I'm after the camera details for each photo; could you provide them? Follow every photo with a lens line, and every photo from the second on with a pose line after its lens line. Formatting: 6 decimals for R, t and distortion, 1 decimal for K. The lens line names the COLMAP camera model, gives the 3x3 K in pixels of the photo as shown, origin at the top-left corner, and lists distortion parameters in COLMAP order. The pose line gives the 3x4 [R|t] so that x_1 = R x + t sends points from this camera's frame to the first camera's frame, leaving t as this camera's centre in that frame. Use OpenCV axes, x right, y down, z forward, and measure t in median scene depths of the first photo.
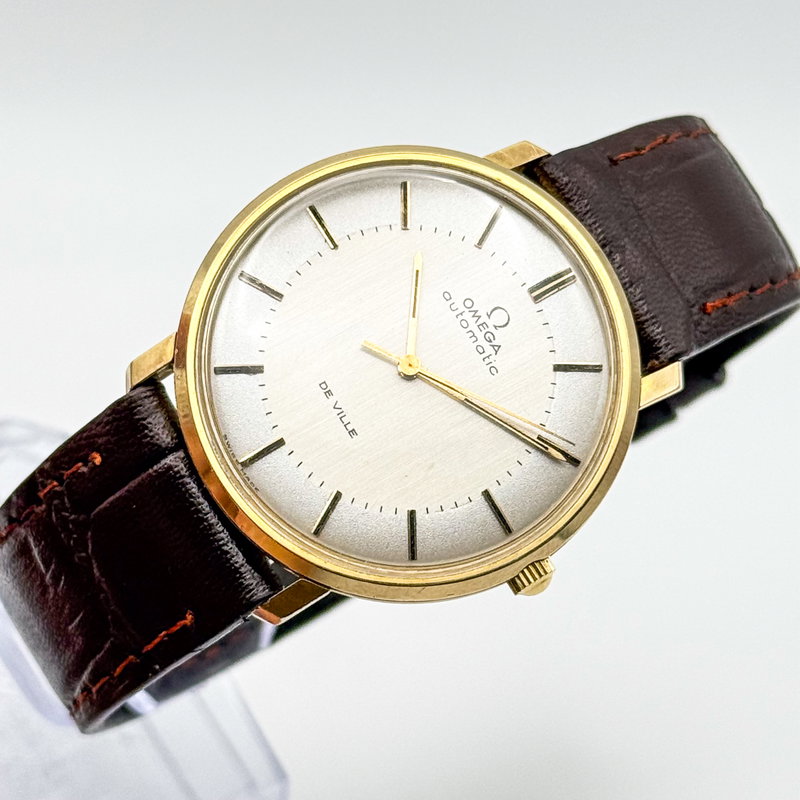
lens RADIAL K [[2997.1, 0, 400.5], [0, 2997.1, 371.4], [0, 0, 1]] dist [0.114299, 4.358448]
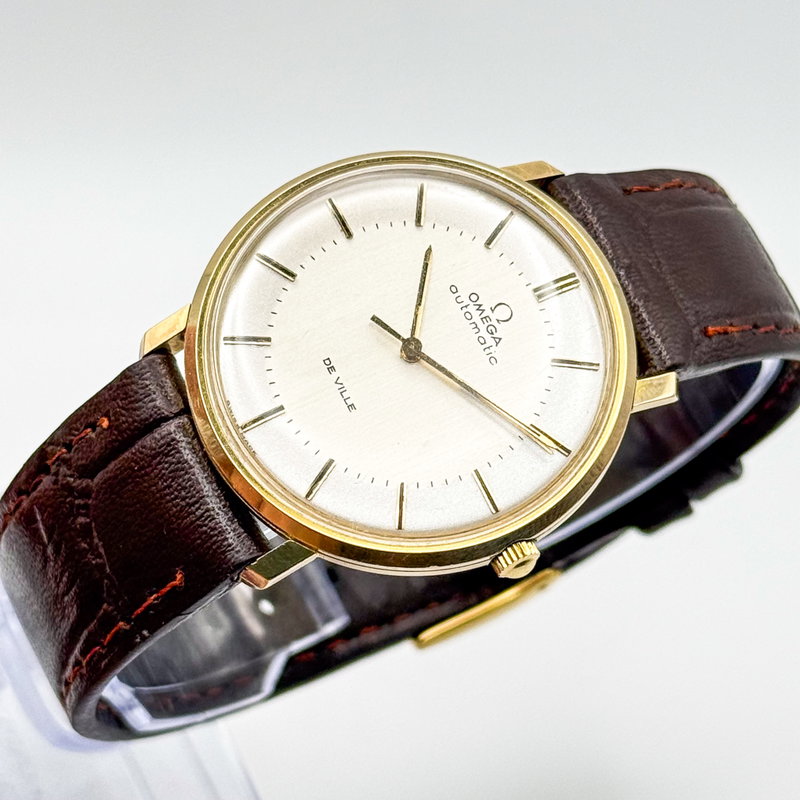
lens RADIAL K [[2997.1, 0, 400.5], [0, 2997.1, 371.4], [0, 0, 1]] dist [0.114299, 4.358448]
pose [[0.996159, 0.064359, -0.059381, 0.060249], [-0.074547, 0.979059, -0.189438, 0.199200], [0.045945, 0.193137, 0.980095, -0.011193]]
